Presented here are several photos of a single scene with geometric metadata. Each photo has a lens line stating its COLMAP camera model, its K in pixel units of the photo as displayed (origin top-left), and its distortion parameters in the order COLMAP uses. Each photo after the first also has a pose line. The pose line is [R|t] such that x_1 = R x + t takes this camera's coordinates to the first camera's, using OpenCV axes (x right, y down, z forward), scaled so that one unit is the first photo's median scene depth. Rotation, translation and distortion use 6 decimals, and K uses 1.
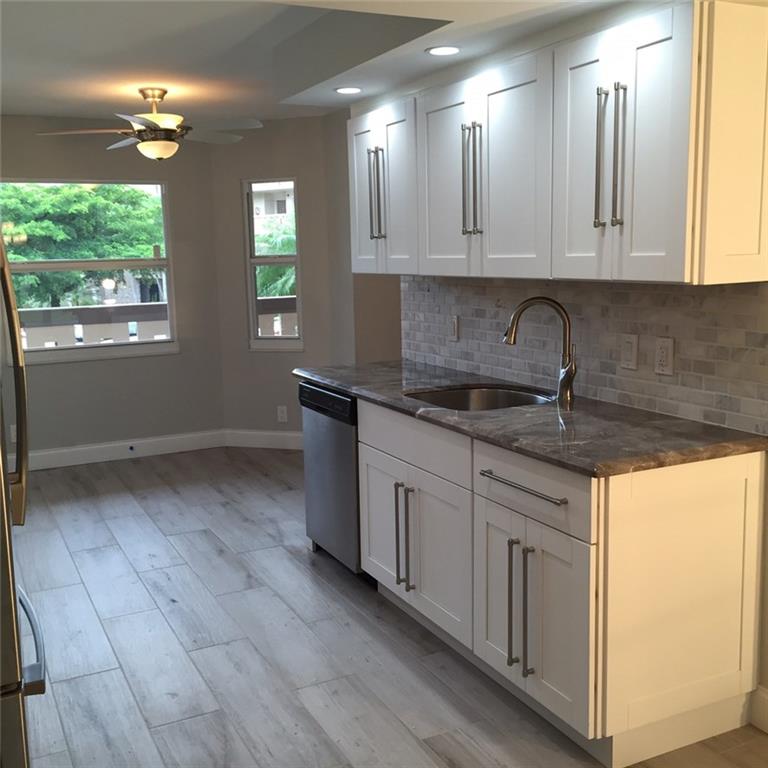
lens RADIAL K [[892.6, 0, 393.2], [0, 892.6, 384.8], [0, 0, 1]] dist [0.069860, -0.074223]
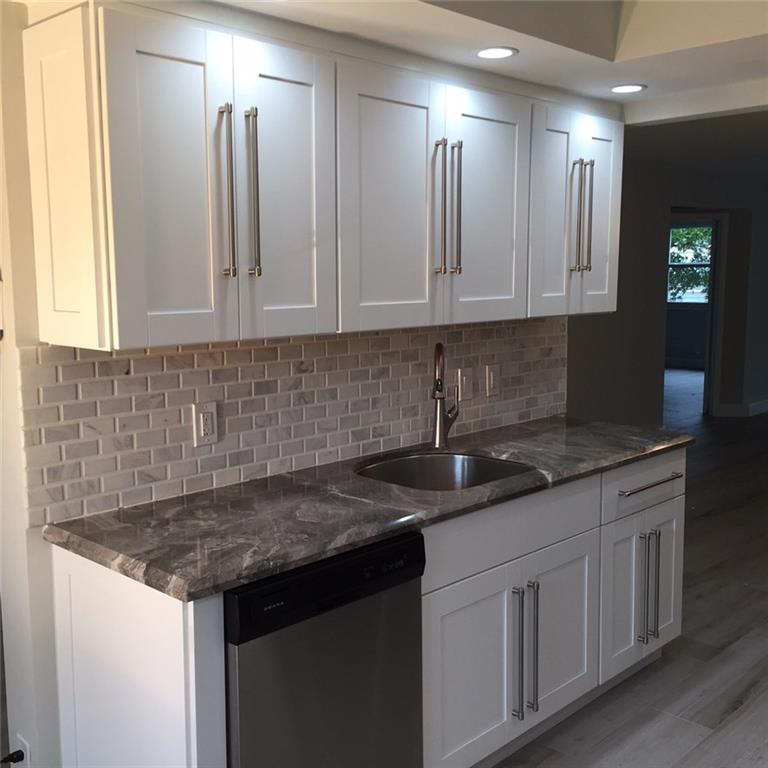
lens RADIAL K [[892.6, 0, 393.2], [0, 892.6, 384.8], [0, 0, 1]] dist [0.069860, -0.074223]
pose [[-0.330888, -0.092272, 0.939148, -0.715567], [0.159061, 0.975515, 0.151887, -0.210958], [-0.930168, 0.199639, -0.308109, 1.385329]]
